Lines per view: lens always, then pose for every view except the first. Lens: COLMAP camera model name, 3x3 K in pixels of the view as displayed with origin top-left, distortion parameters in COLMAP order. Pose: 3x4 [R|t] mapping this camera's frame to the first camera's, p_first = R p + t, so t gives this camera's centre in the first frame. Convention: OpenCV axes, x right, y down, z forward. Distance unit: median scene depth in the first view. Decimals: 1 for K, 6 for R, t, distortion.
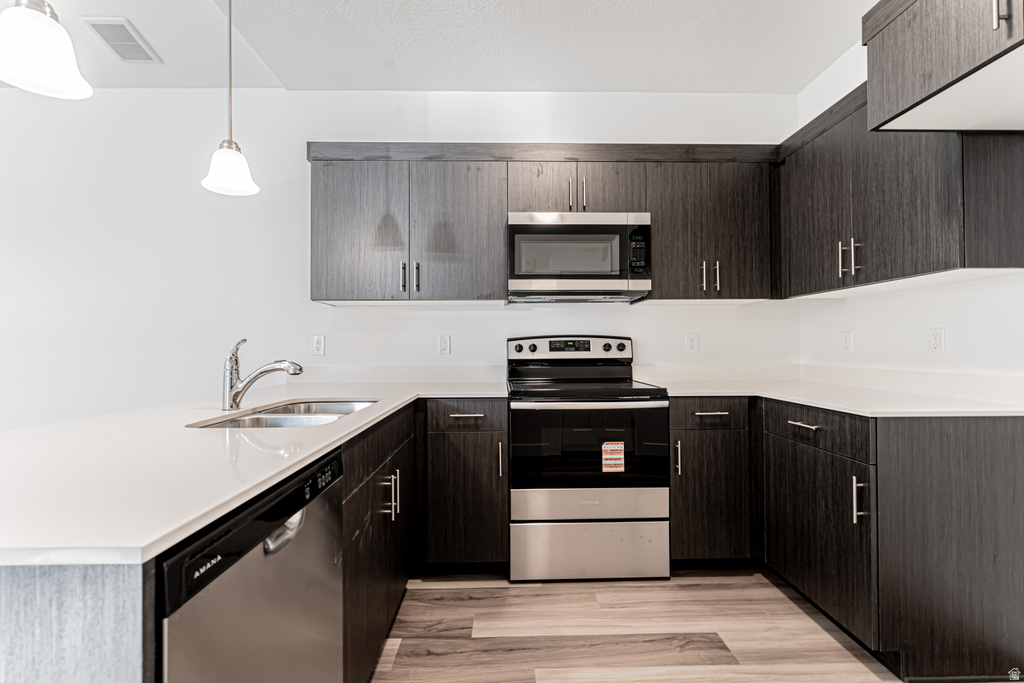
lens RADIAL K [[455.1, 0, 517.3], [0, 455.1, 343.1], [0, 0, 1]] dist [0.000157, 0.000435]
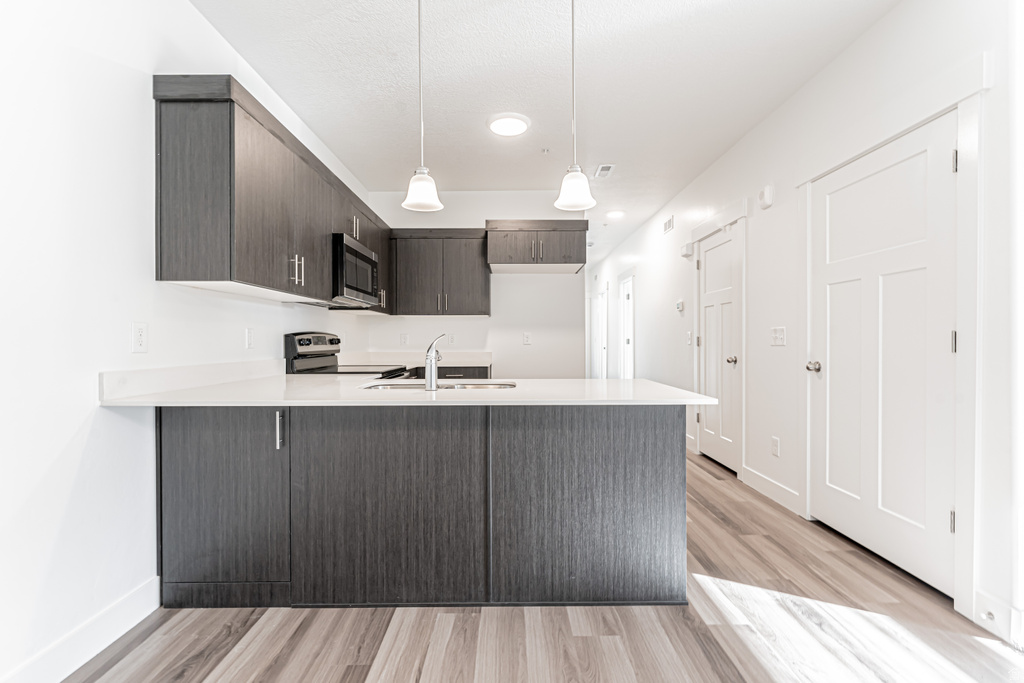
lens RADIAL K [[455.1, 0, 513.3], [0, 455.1, 340.6], [0, 0, 1]] dist [0.000157, 0.000435]
pose [[0.036233, 0.006512, 0.999322, -1.236439], [-0.007255, 0.999954, -0.006253, 0.011211], [-0.999317, -0.007024, 0.036278, 0.474633]]
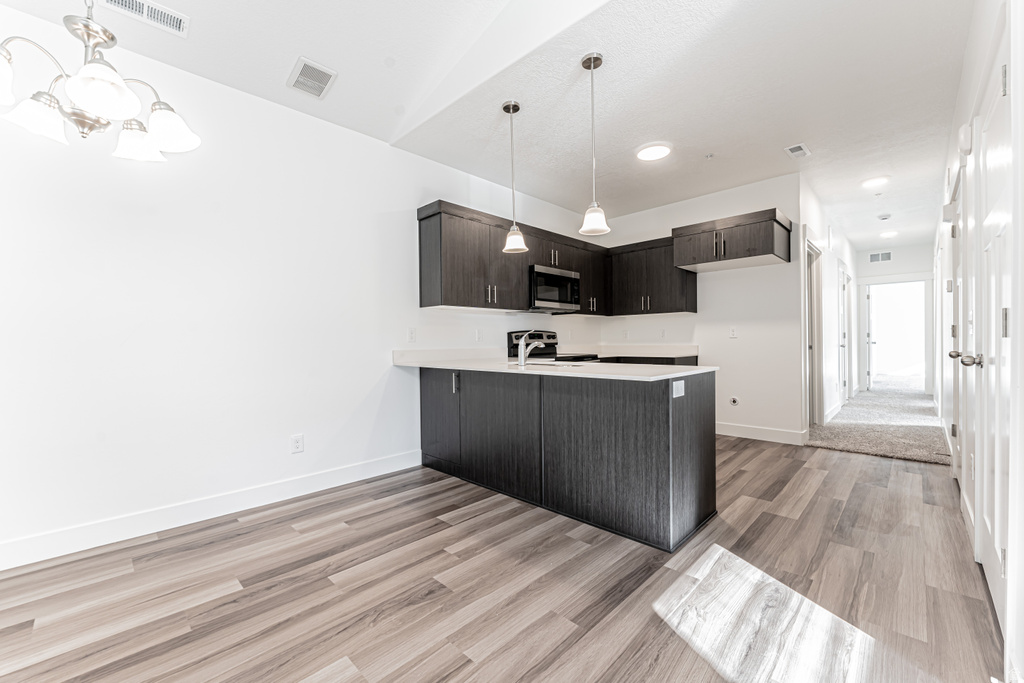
lens RADIAL K [[415.8, 0, 511.5], [0, 415.8, 341.6], [0, 0, 1]] dist [-0.000149, -0.000076]
pose [[0.729031, -0.002956, 0.684474, -1.254179], [0.000004, 0.999991, 0.004315, 0.023761], [-0.684481, -0.003142, 0.729024, -0.194742]]
